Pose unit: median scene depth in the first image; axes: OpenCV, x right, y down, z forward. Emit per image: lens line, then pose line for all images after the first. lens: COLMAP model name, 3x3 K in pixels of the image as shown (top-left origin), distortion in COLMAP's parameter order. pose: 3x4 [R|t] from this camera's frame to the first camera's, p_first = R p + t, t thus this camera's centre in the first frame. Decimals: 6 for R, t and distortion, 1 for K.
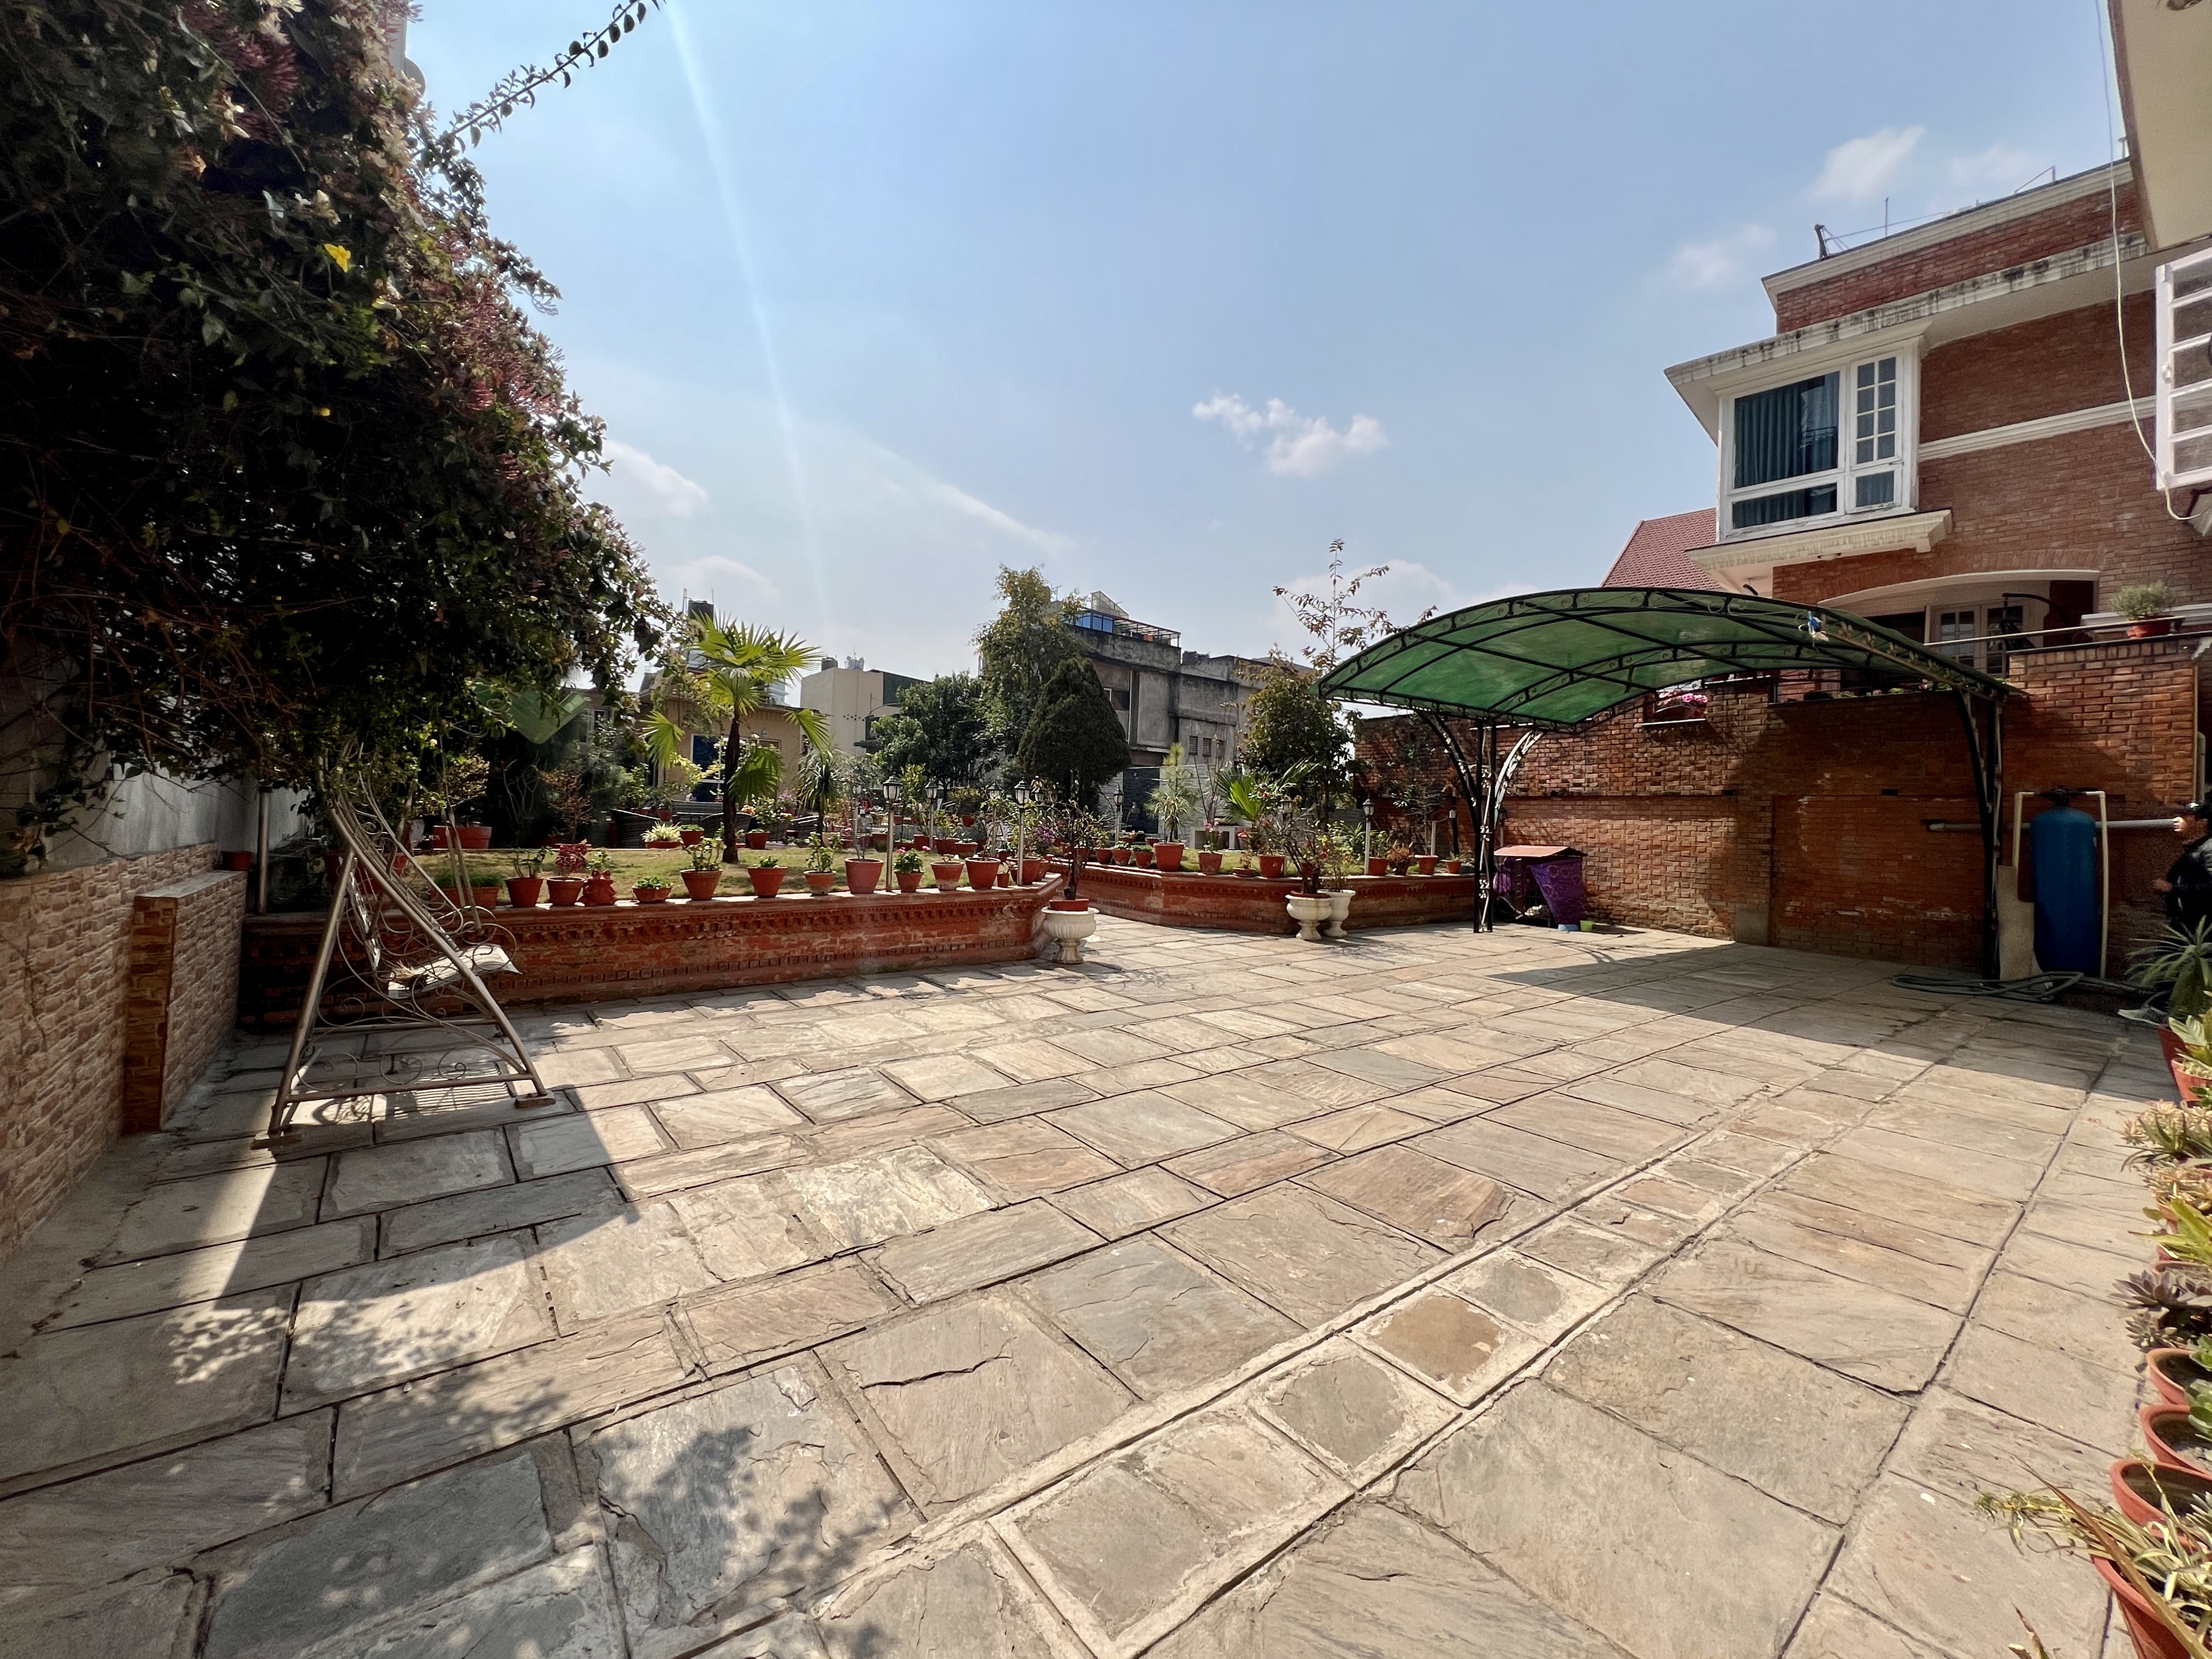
lens RADIAL K [[886.5, 0, 1106.0], [0, 886.5, 829.5], [0, 0, 1]] dist [-0.000361, -0.000085]
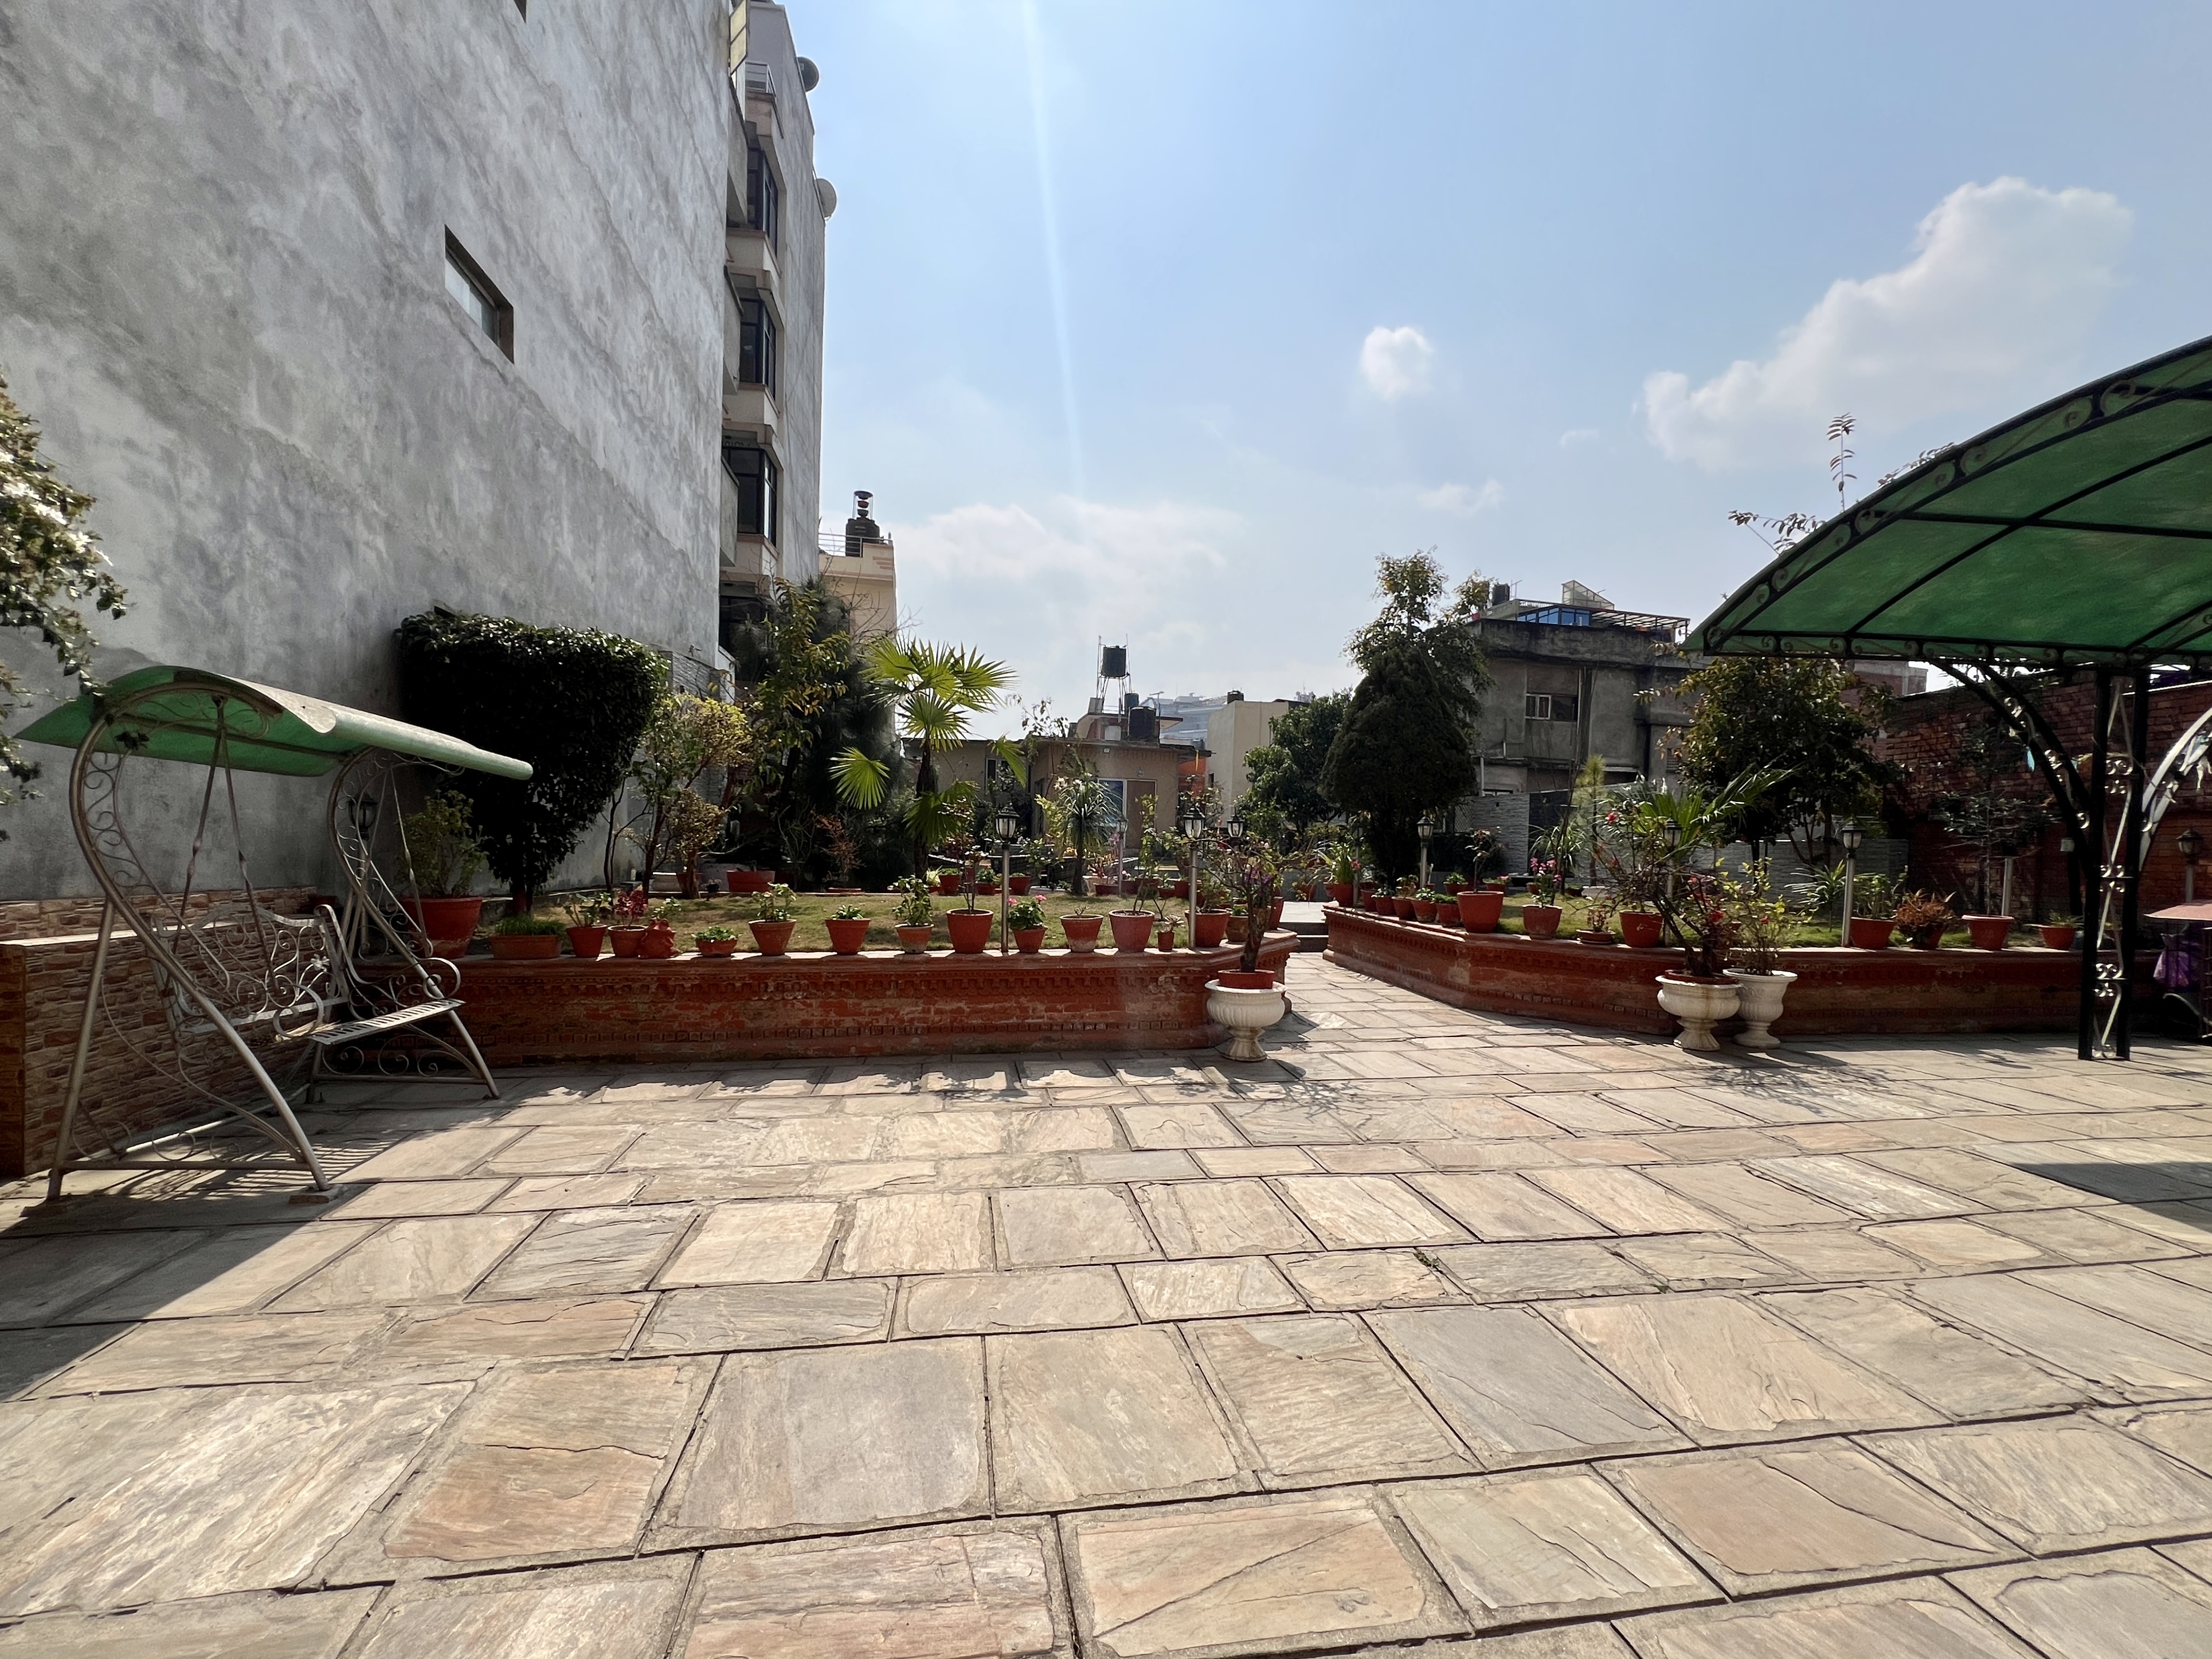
lens RADIAL K [[931.6, 0, 1106.8], [0, 931.6, 898.3], [0, 0, 1]] dist [-0.001597, 0.000289]
pose [[0.880126, 0.011188, -0.474608, 0.194972], [0.001999, 0.999626, 0.027273, -0.000435], [0.474736, -0.024952, 0.879775, 0.257676]]
